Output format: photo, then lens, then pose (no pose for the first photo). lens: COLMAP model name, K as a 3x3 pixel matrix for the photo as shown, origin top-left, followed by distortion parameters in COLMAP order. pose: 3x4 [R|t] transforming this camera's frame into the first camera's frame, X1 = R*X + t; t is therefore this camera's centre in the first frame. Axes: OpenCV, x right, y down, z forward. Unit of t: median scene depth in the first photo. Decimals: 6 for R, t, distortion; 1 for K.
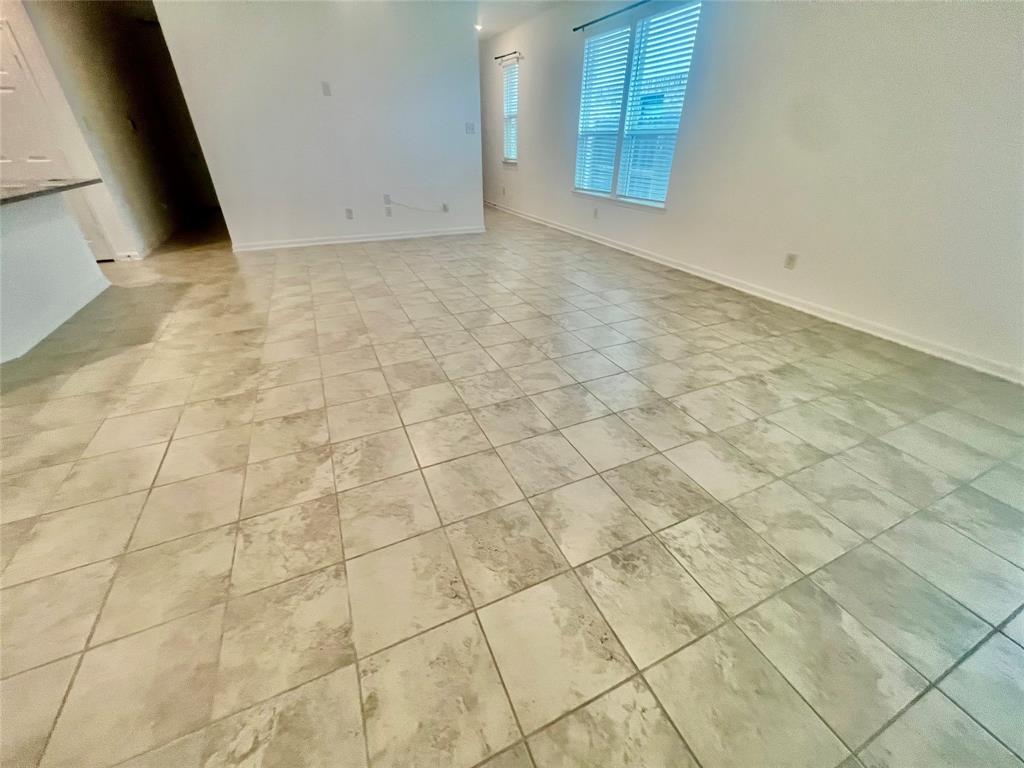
lens RADIAL K [[408.1, 0, 509.9], [0, 408.1, 384.7], [0, 0, 1]] dist [0.000215, 0.000063]
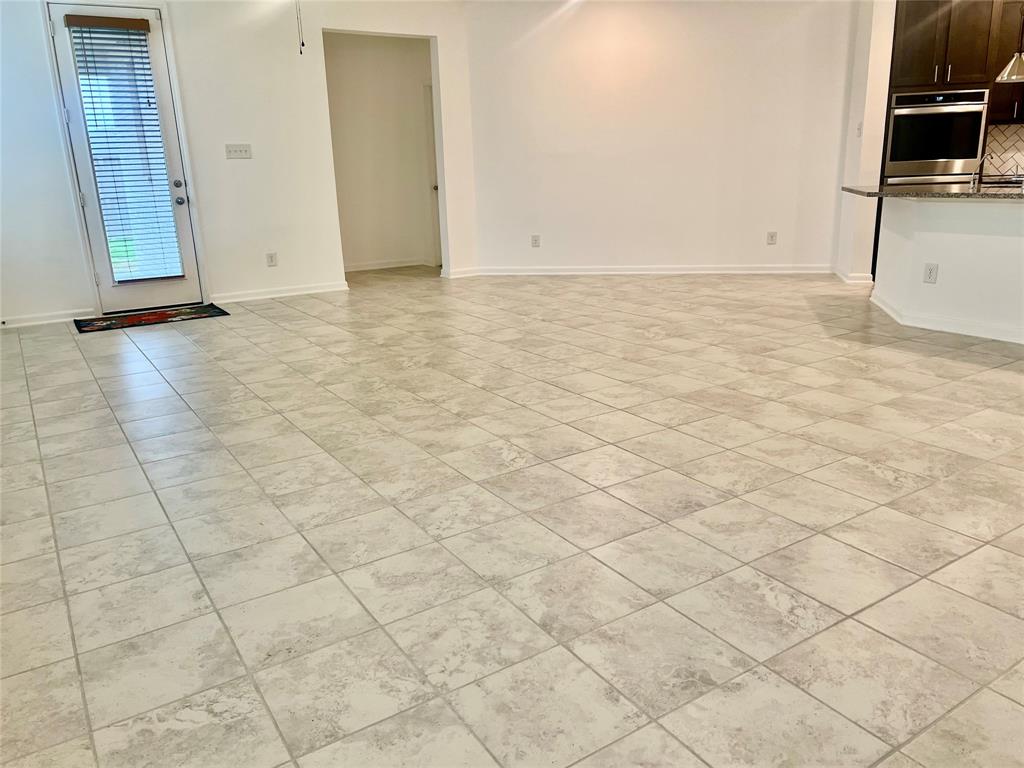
lens RADIAL K [[769.7, 0, 510.0], [0, 769.7, 384.2], [0, 0, 1]] dist [0.043344, -0.038594]
pose [[-0.989139, 0.062009, -0.133263, 0.074895], [-0.054304, 0.688334, 0.723358, -0.988568], [0.136584, 0.722739, -0.677491, 1.680915]]
